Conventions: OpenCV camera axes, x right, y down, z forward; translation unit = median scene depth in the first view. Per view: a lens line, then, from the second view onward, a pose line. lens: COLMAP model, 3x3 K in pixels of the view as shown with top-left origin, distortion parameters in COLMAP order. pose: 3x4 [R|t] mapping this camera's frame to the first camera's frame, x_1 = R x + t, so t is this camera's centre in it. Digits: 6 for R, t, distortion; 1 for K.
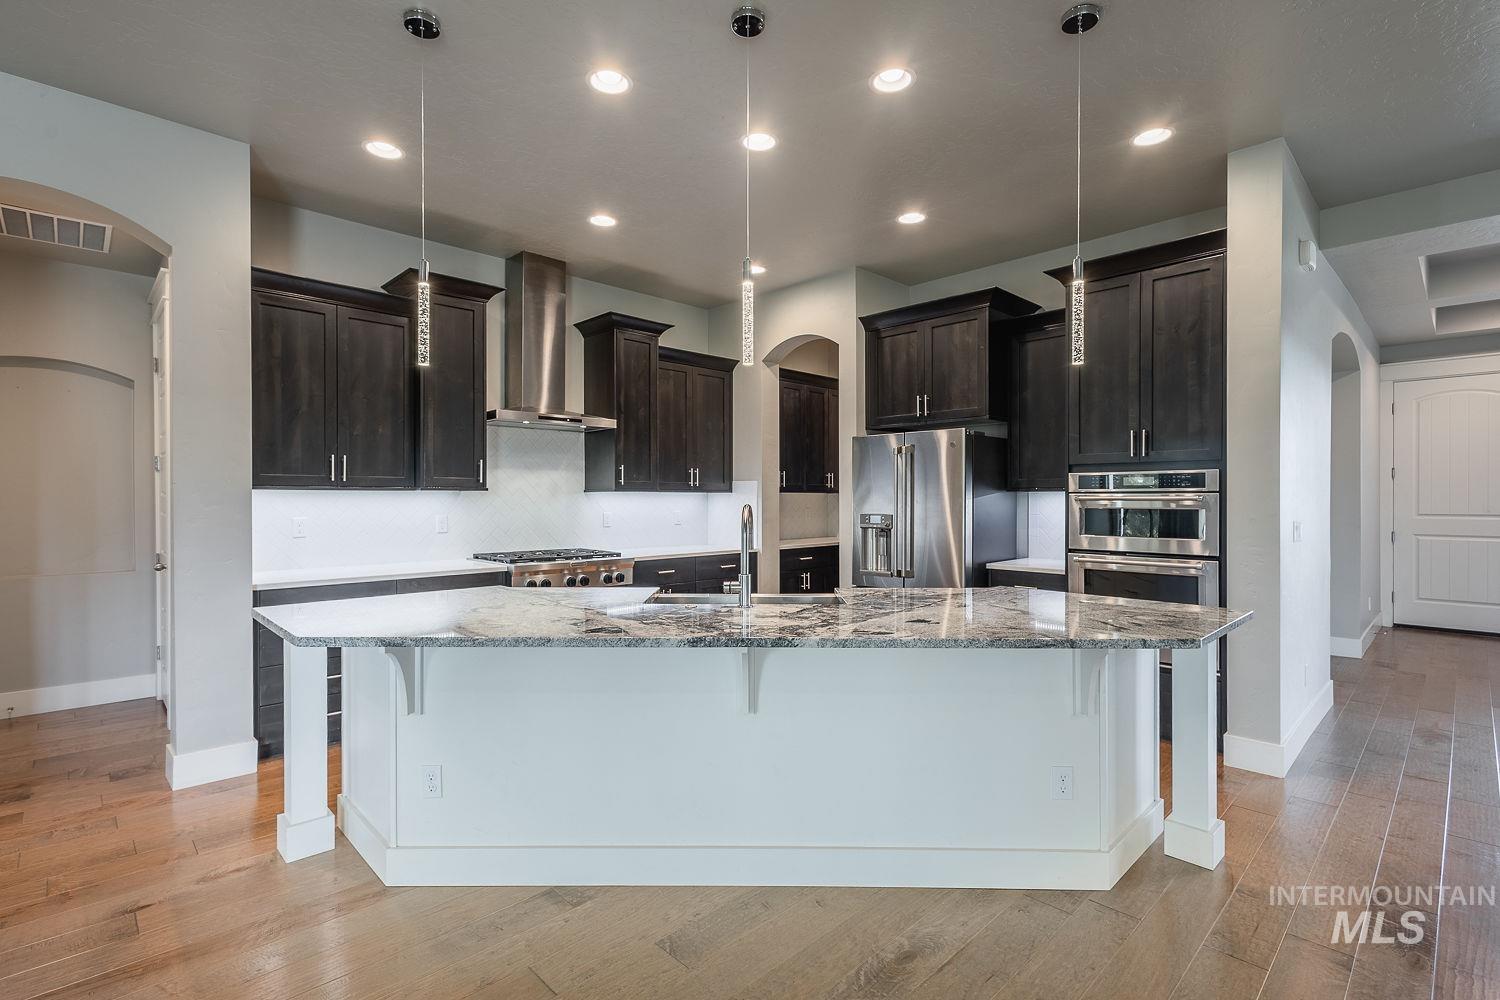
lens RADIAL K [[695.8, 0, 748.5], [0, 695.8, 501.4], [0, 0, 1]] dist [0.012846, -0.004304]
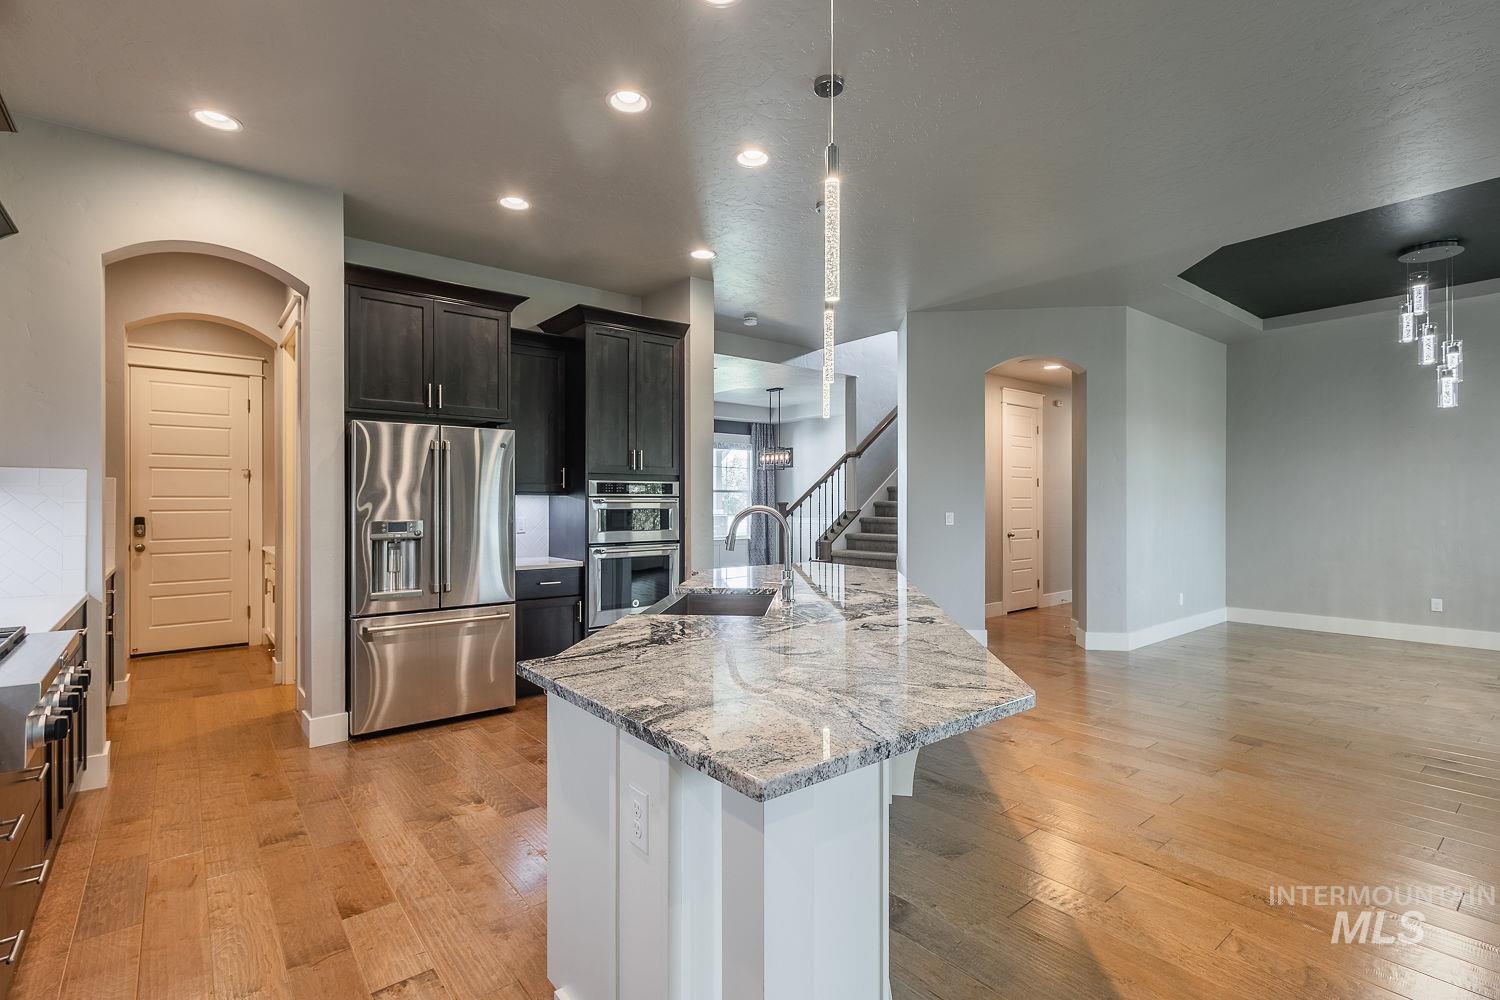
lens RADIAL K [[695.8, 0, 748.5], [0, 695.8, 501.4], [0, 0, 1]] dist [0.012846, -0.004304]
pose [[0.084909, 0.003603, 0.996382, -0.706066], [0.007256, 0.999965, -0.004235, 0.002751], [-0.996362, 0.007589, 0.084880, 0.634802]]
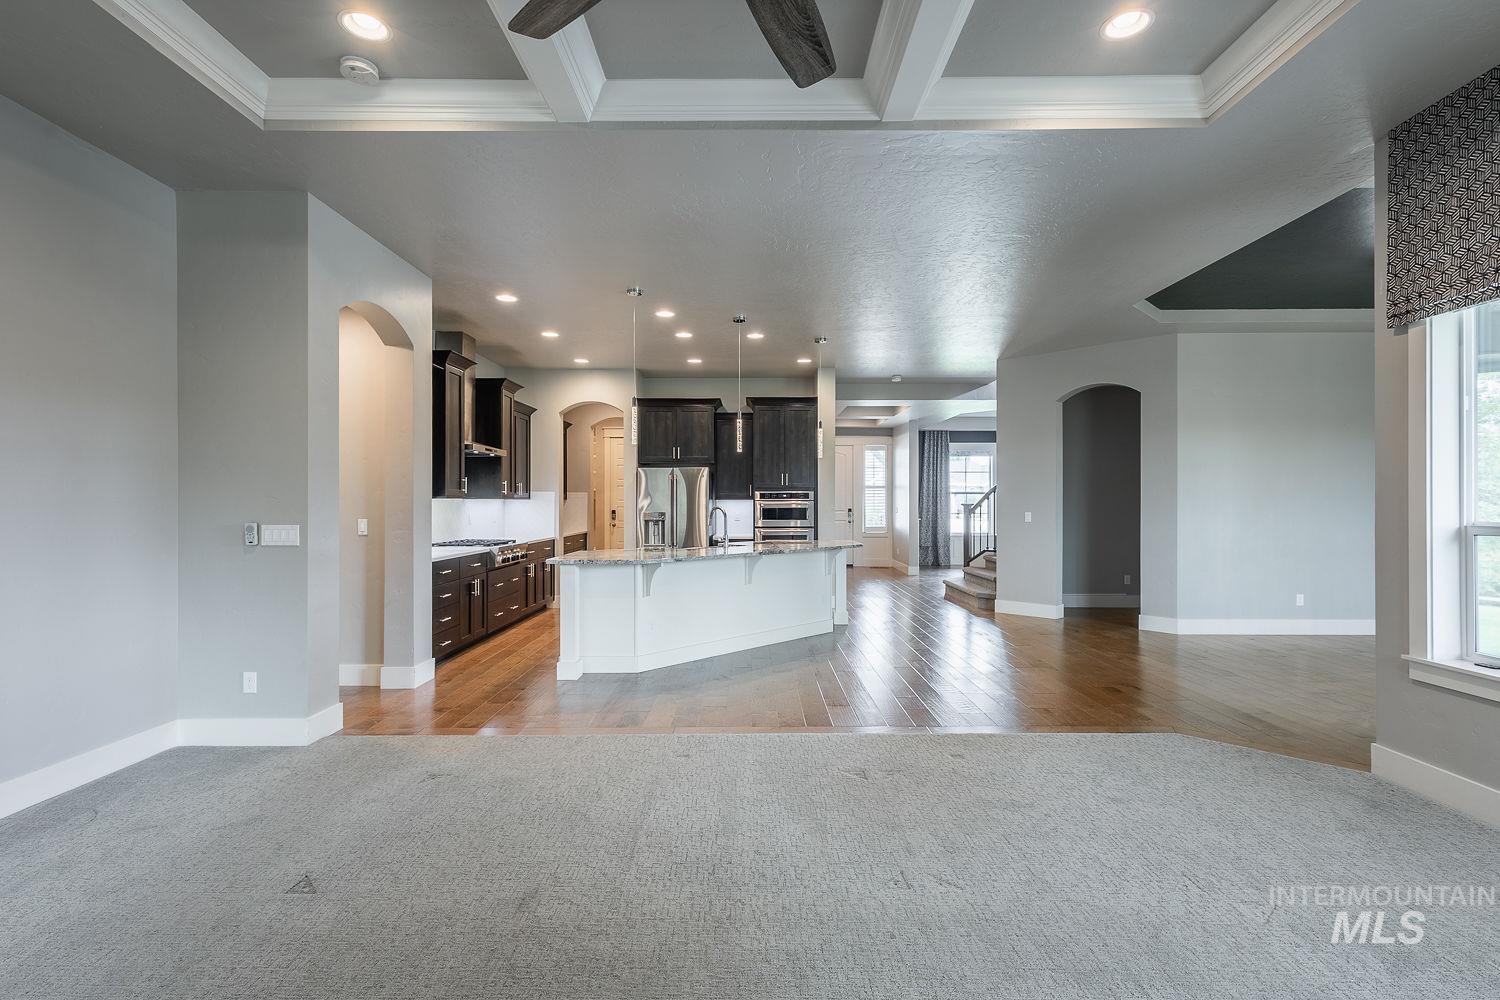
lens RADIAL K [[712.4, 0, 750.0], [0, 712.4, 500.0], [0, 0, 1]] dist [0.010798, -0.000278]
pose [[0.698480, 0.002607, 0.715625, -1.144539], [0.003274, 0.999971, -0.006838, 0.000731], [-0.715622, 0.007119, 0.698451, -0.536832]]
